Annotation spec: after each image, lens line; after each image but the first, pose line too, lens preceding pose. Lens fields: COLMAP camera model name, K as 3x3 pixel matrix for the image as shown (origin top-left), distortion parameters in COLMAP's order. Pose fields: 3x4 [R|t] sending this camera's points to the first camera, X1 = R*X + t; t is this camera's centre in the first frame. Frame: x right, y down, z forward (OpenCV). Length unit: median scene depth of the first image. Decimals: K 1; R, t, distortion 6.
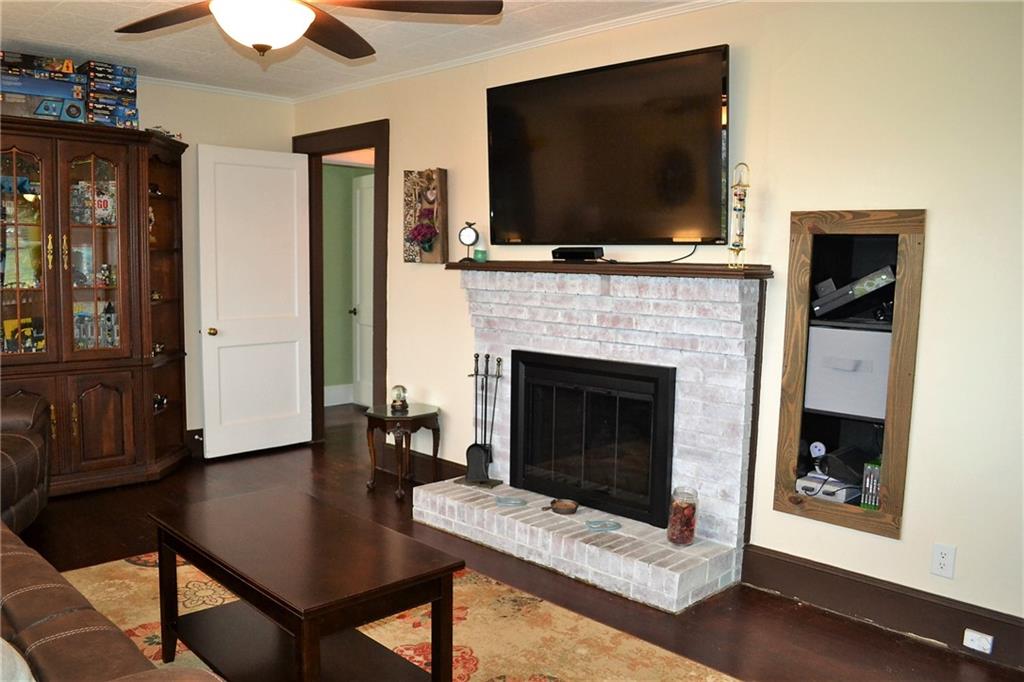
lens RADIAL K [[827.5, 0, 495.3], [0, 827.5, 342.8], [0, 0, 1]] dist [-0.078184, 0.007032]
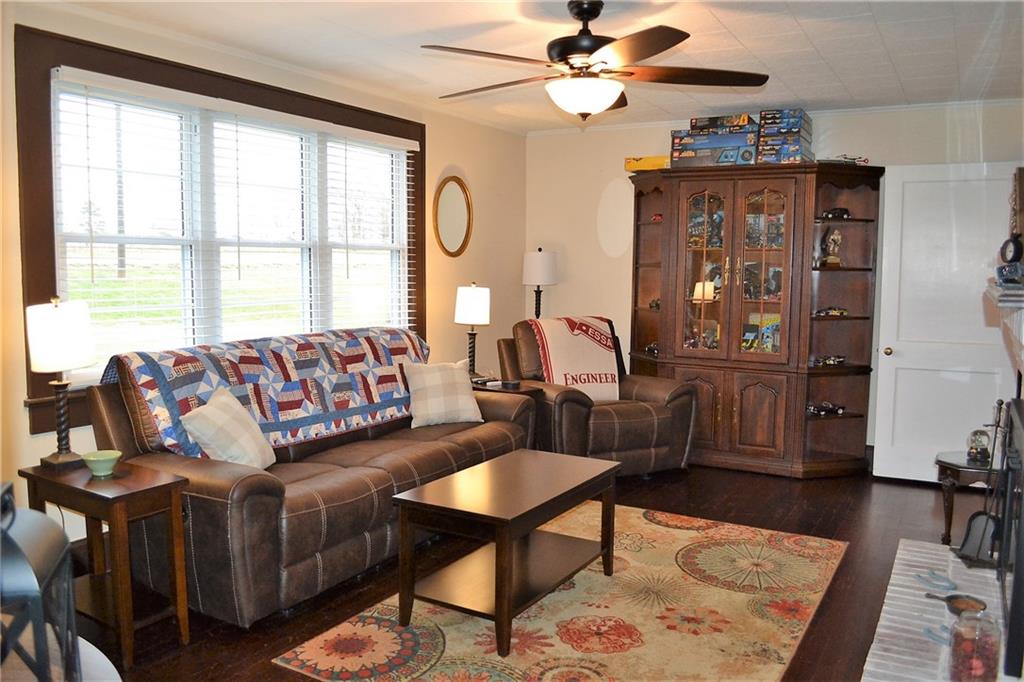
lens RADIAL K [[827.5, 0, 495.3], [0, 827.5, 342.8], [0, 0, 1]] dist [-0.078184, 0.007032]
pose [[0.264248, 0.076982, -0.961378, 0.581550], [-0.101065, 0.993532, 0.051778, -0.032092], [0.959145, 0.083479, 0.270319, 0.323431]]
